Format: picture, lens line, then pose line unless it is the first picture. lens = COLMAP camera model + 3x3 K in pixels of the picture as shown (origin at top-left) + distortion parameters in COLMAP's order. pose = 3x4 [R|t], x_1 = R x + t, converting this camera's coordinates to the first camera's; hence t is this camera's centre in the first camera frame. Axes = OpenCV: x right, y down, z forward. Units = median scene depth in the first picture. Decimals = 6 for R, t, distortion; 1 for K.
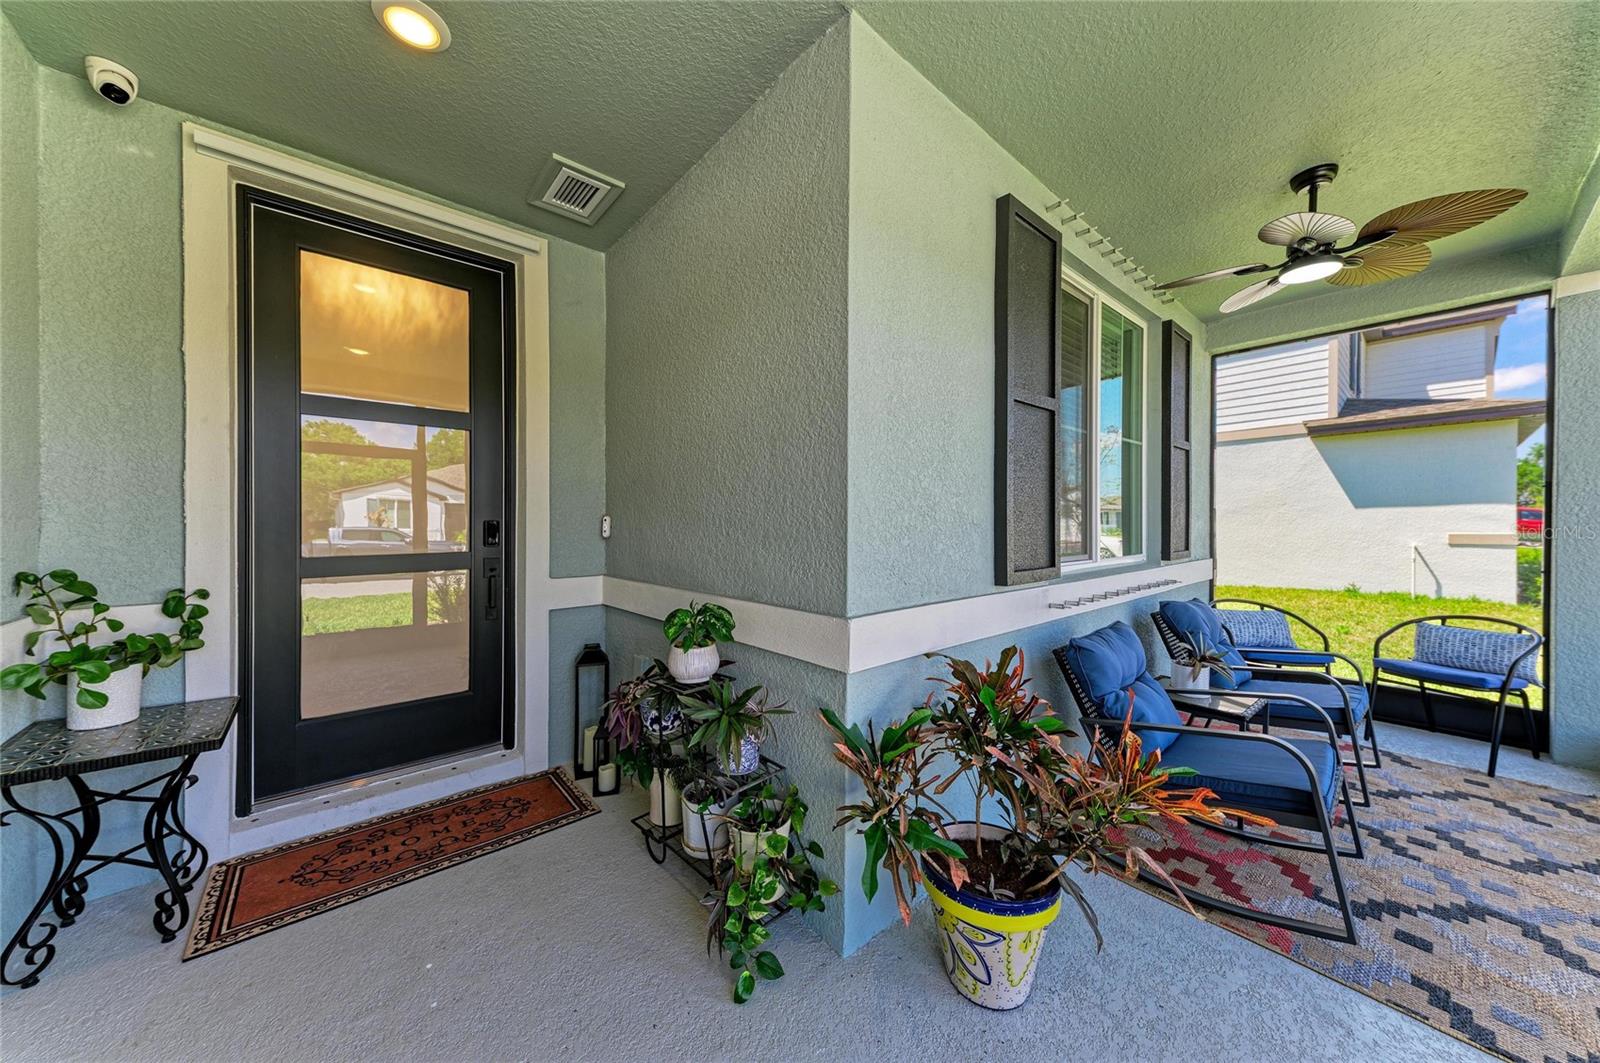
lens RADIAL K [[533.6, 0, 798.2], [0, 533.6, 525.4], [0, 0, 1]] dist [0.015787, -0.002610]
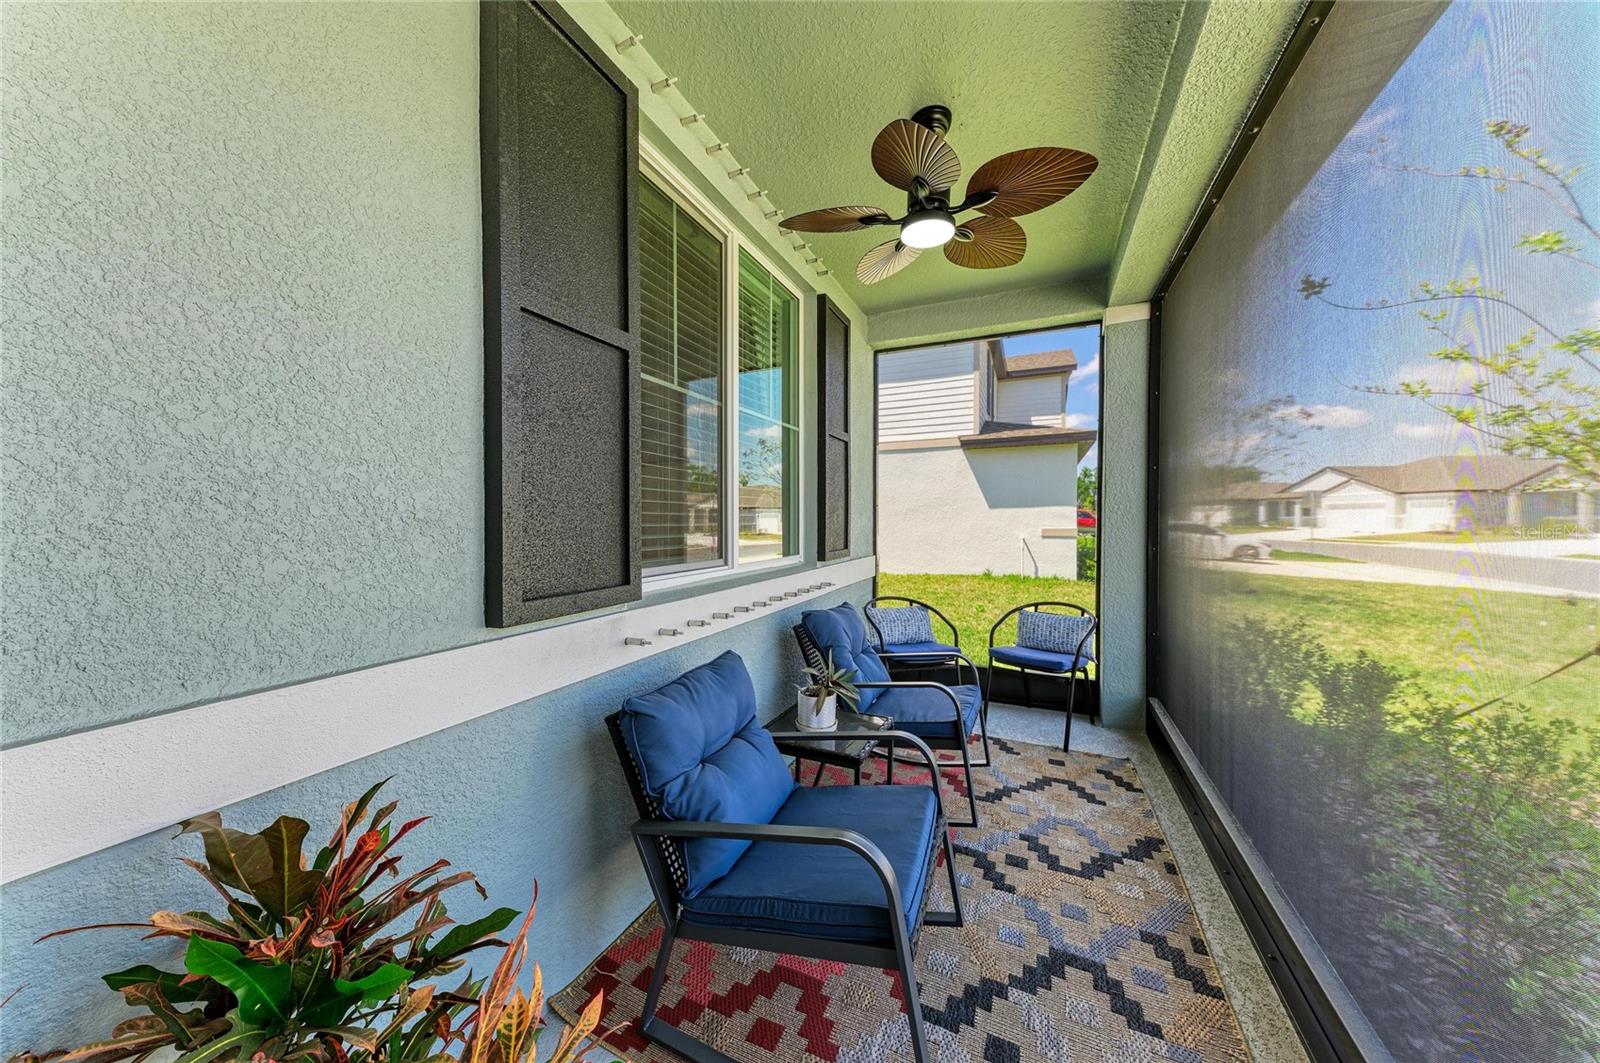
lens RADIAL K [[533.6, 0, 789.0], [0, 533.6, 528.5], [0, 0, 1]] dist [0.015787, -0.002610]
pose [[0.907838, -0.006992, 0.419264, 0.310587], [0.002774, 0.999939, 0.010670, 0.000975], [-0.419313, -0.008523, 0.907802, 0.251019]]
